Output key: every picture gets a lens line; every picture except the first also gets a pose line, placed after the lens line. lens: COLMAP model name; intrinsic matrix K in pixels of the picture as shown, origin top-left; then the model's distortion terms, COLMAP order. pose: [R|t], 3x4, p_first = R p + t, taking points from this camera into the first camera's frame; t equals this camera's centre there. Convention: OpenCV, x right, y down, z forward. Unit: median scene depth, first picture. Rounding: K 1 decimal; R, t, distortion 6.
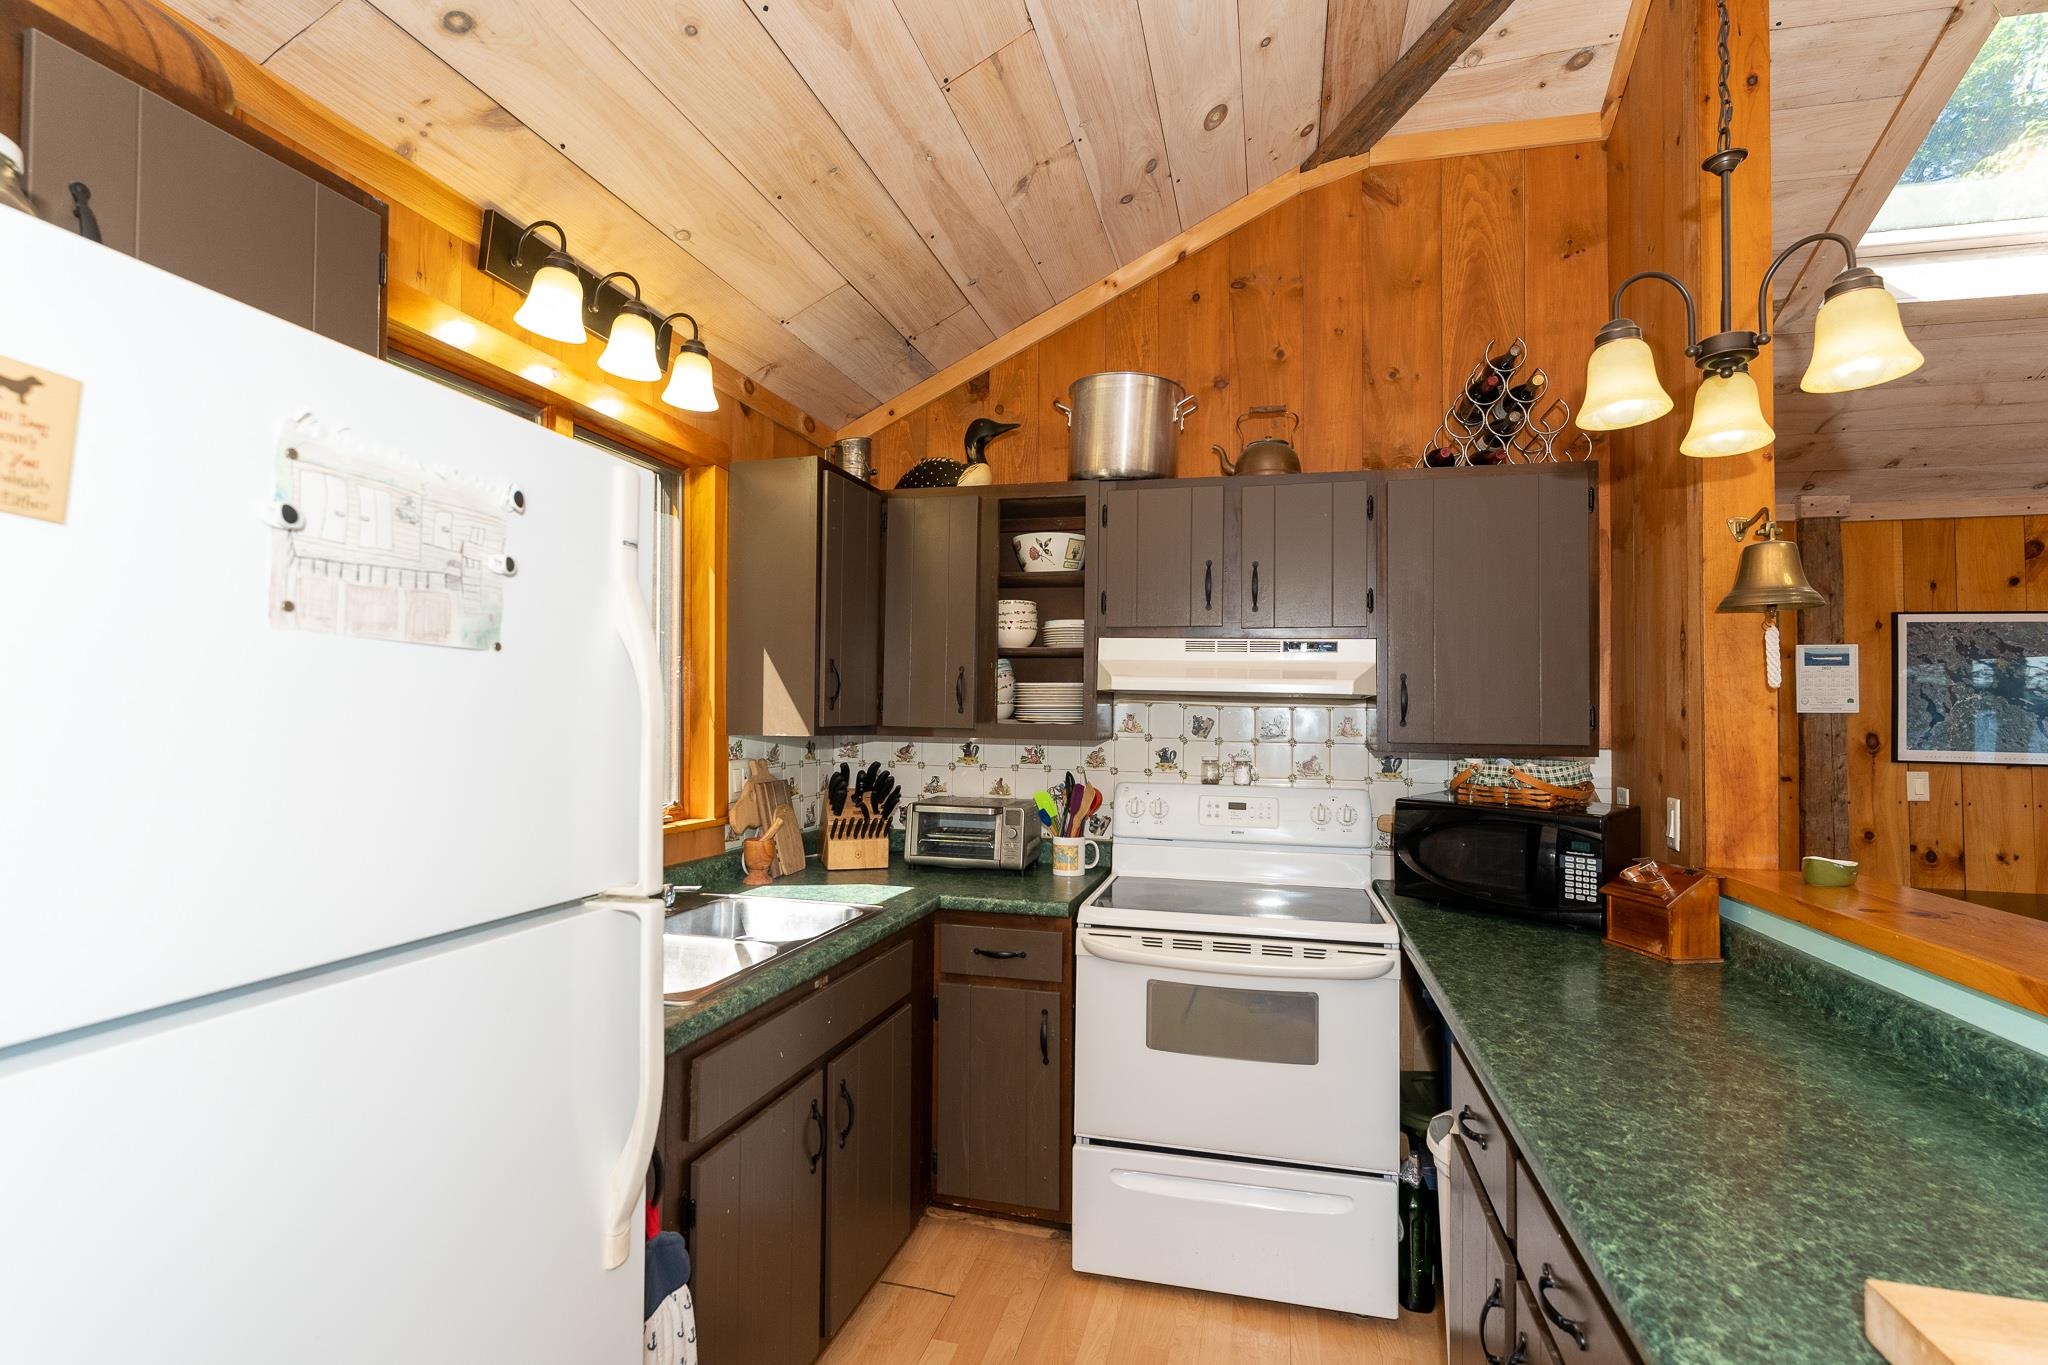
lens RADIAL K [[932.8, 0, 1024.0], [0, 932.8, 682.5], [0, 0, 1]] dist [-0.001408, -0.000007]
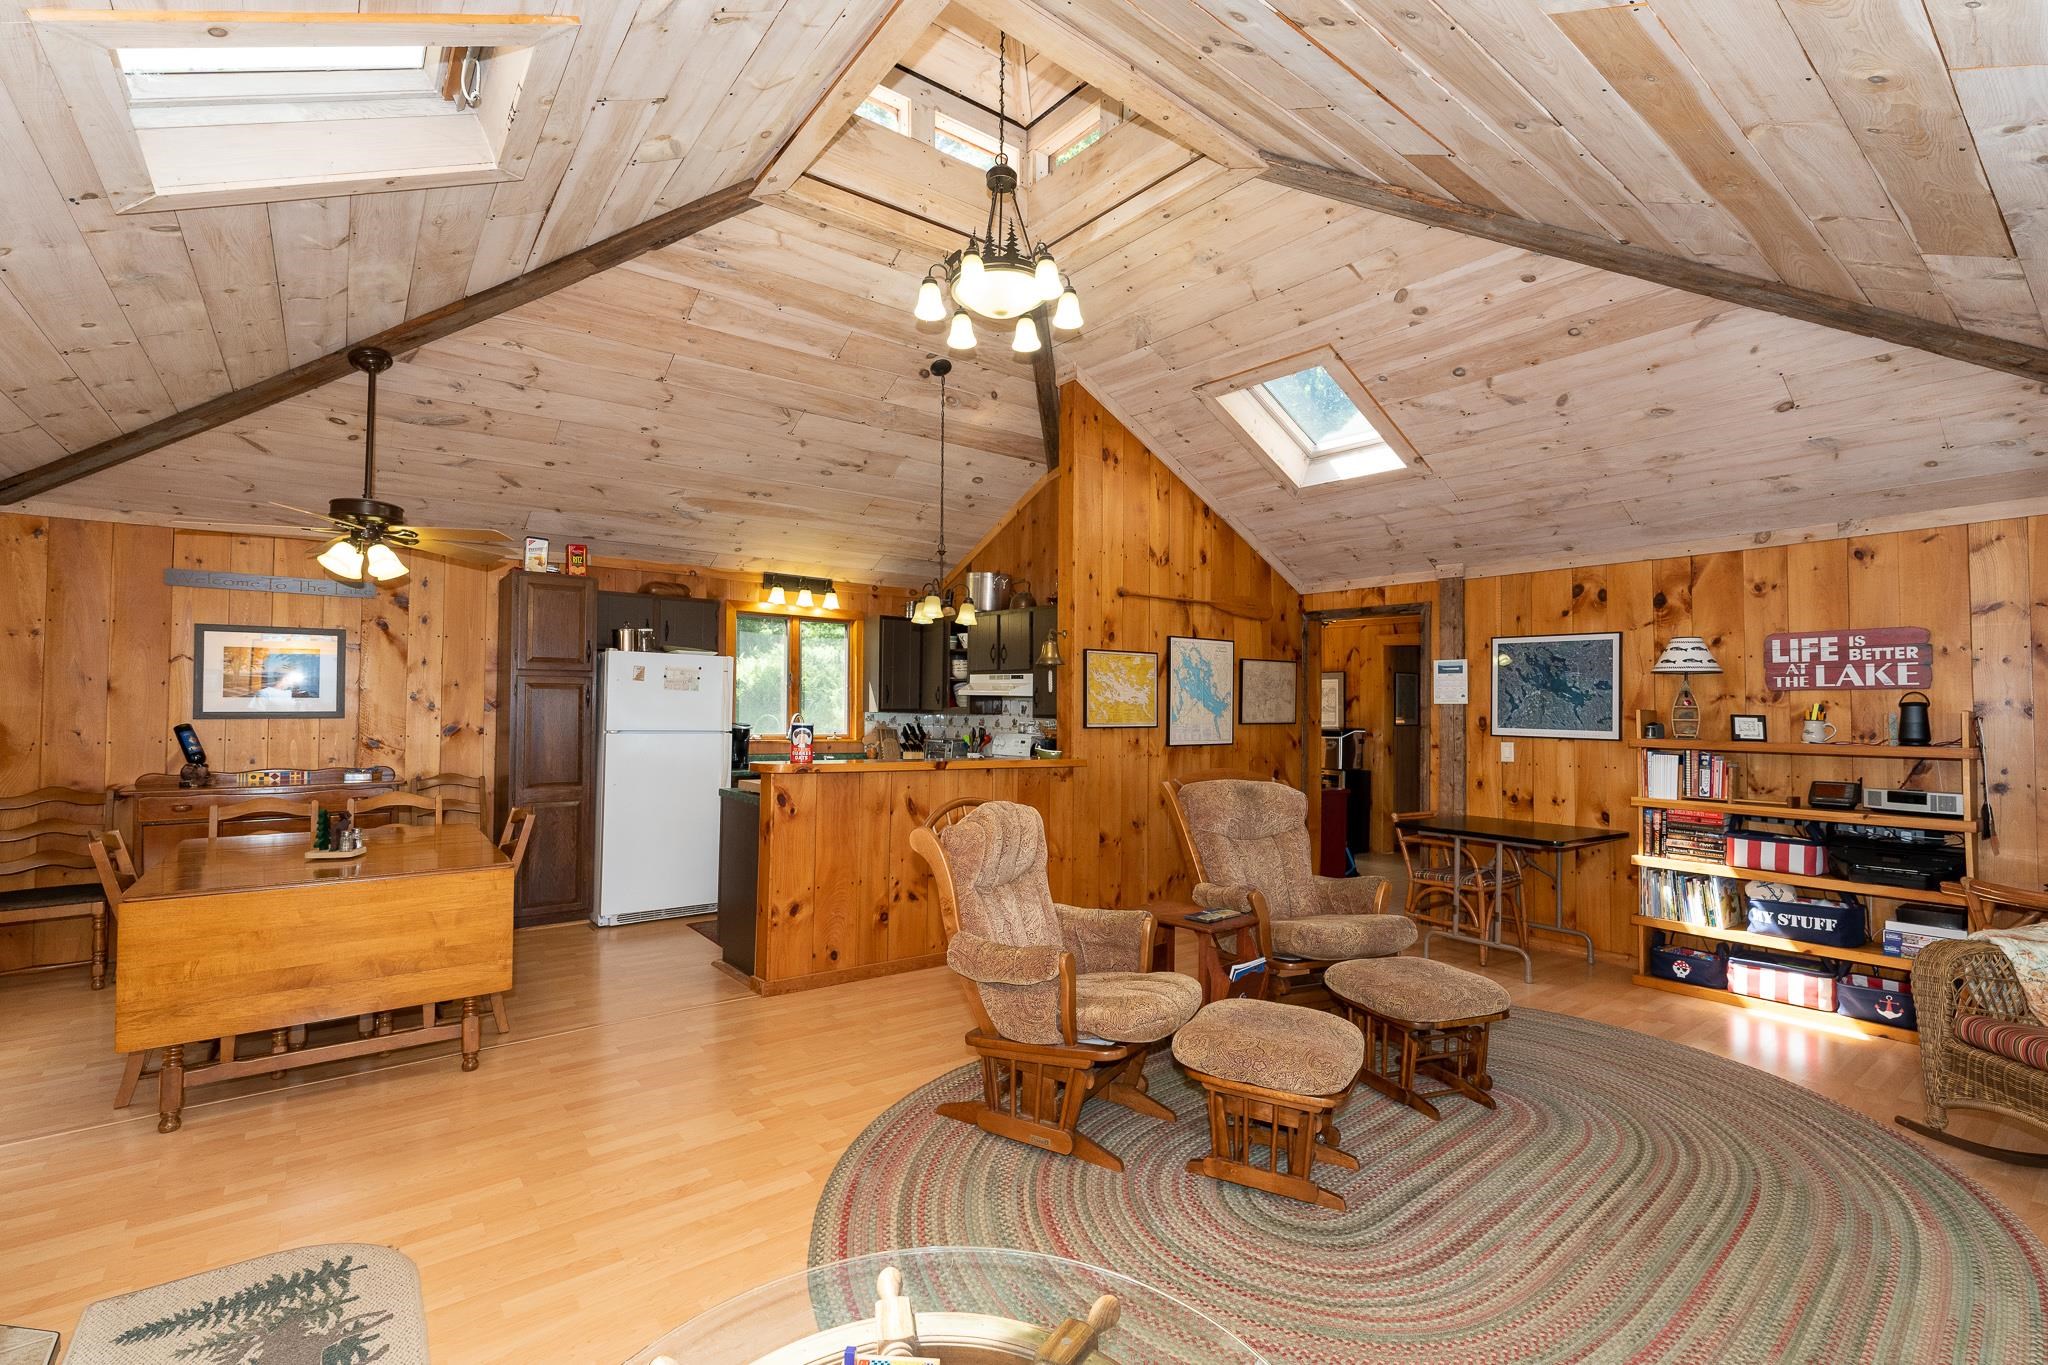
lens RADIAL K [[915.5, 0, 1024.0], [0, 915.5, 682.5], [0, 0, 1]] dist [-0.000013, -0.000595]
pose [[0.795536, -0.019394, -0.605595, 1.696944], [0.014904, 0.999812, -0.012440, 0.007346], [0.605723, 0.000870, 0.795675, -0.904279]]
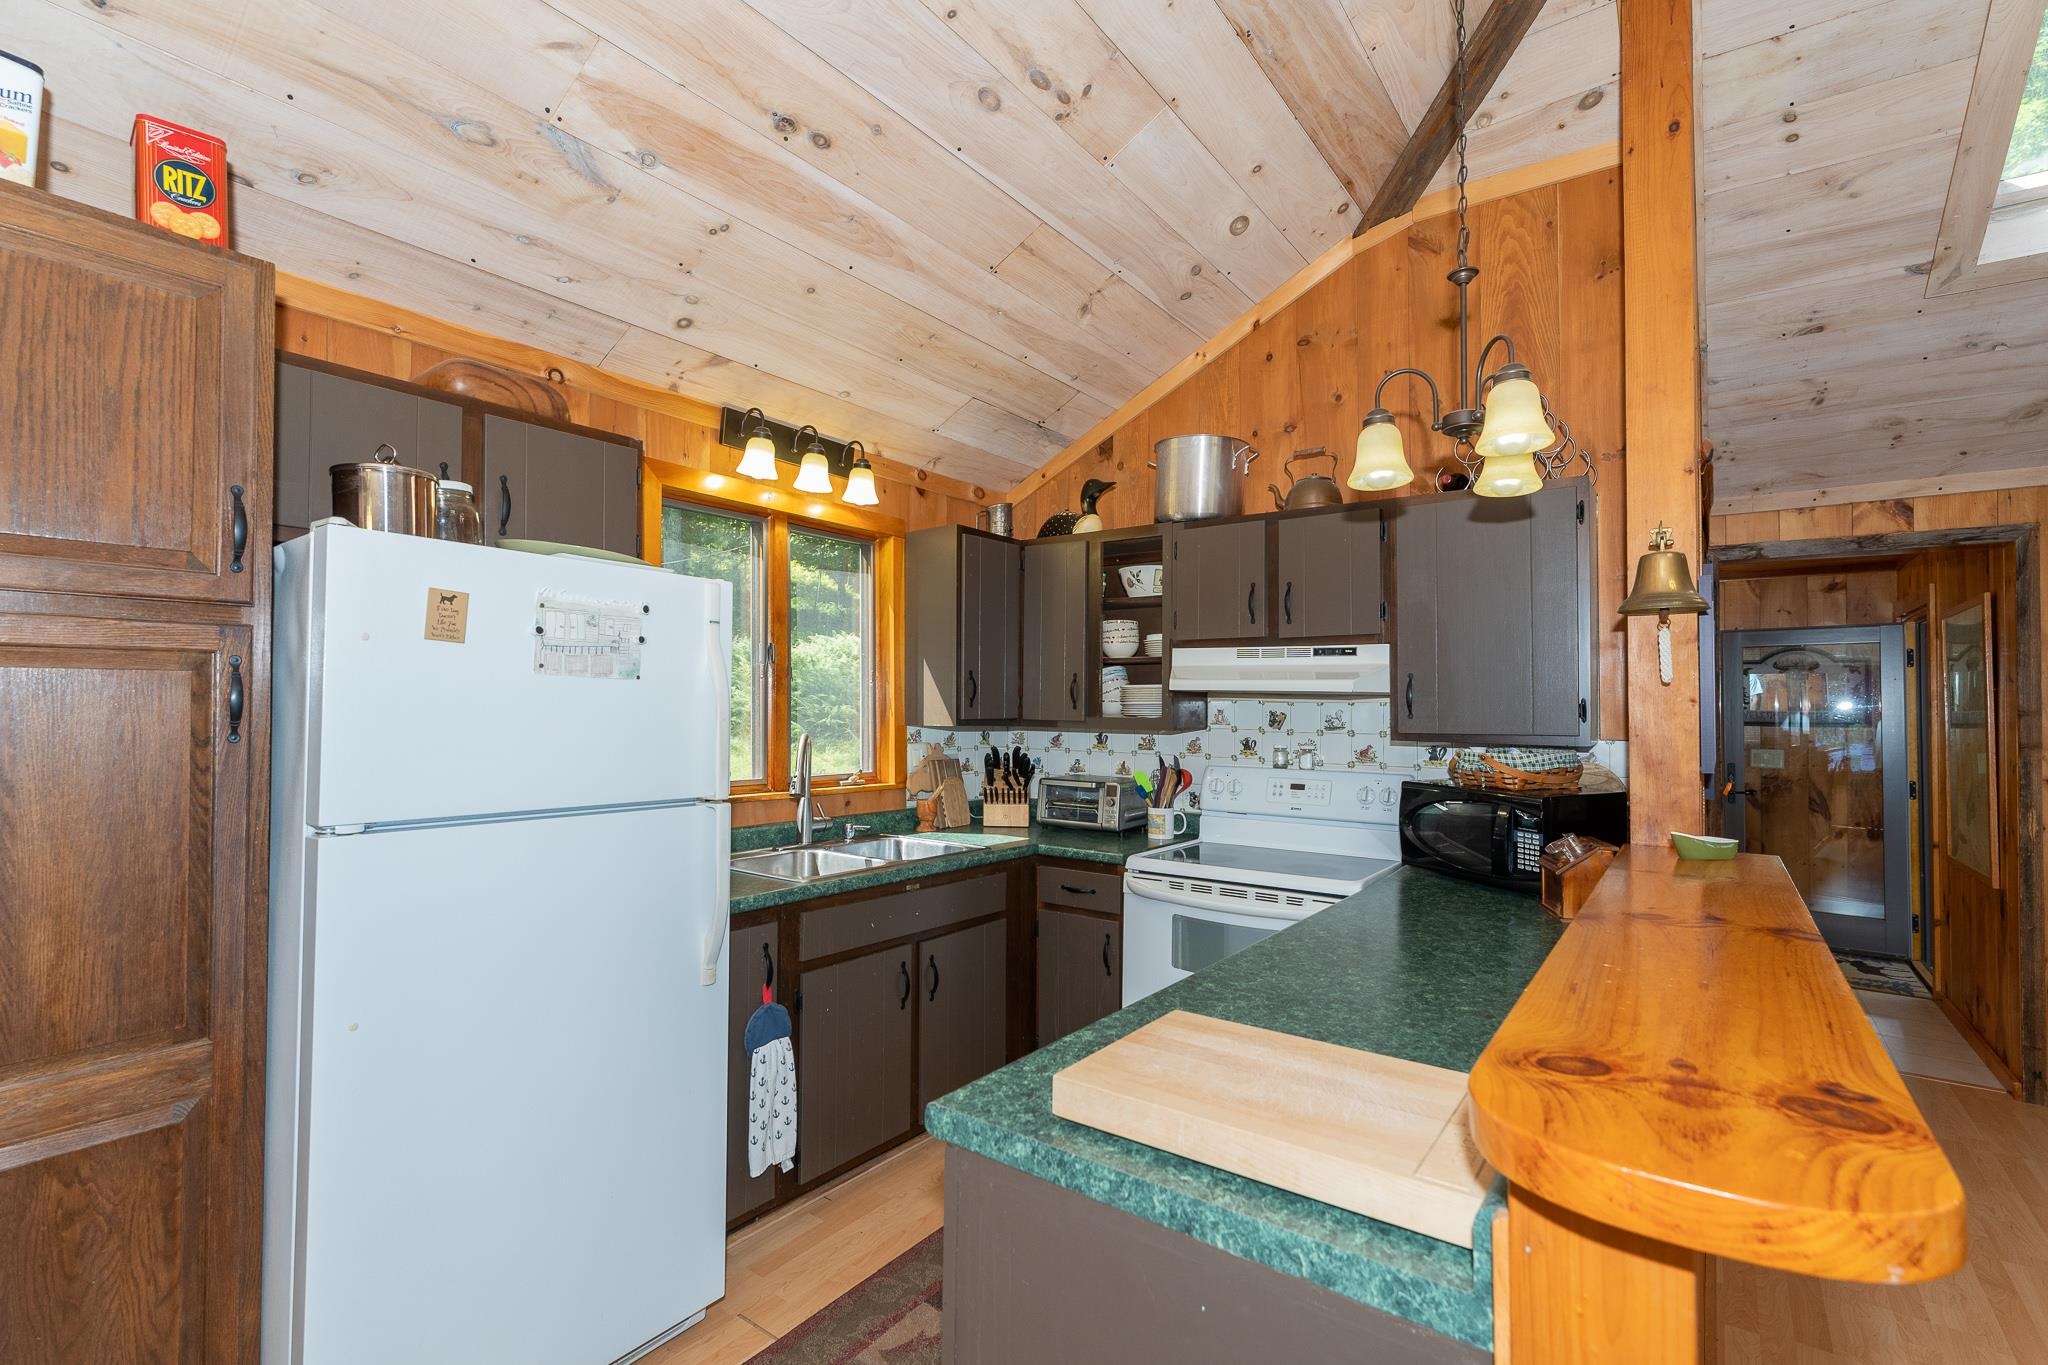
lens RADIAL K [[915.5, 0, 1024.0], [0, 915.5, 682.5], [0, 0, 1]] dist [-0.000013, -0.000595]
pose [[0.928052, -0.015078, -0.372146, 0.344970], [0.015265, 0.999880, -0.002445, -0.002434], [0.372138, -0.003411, 0.928171, -0.210056]]
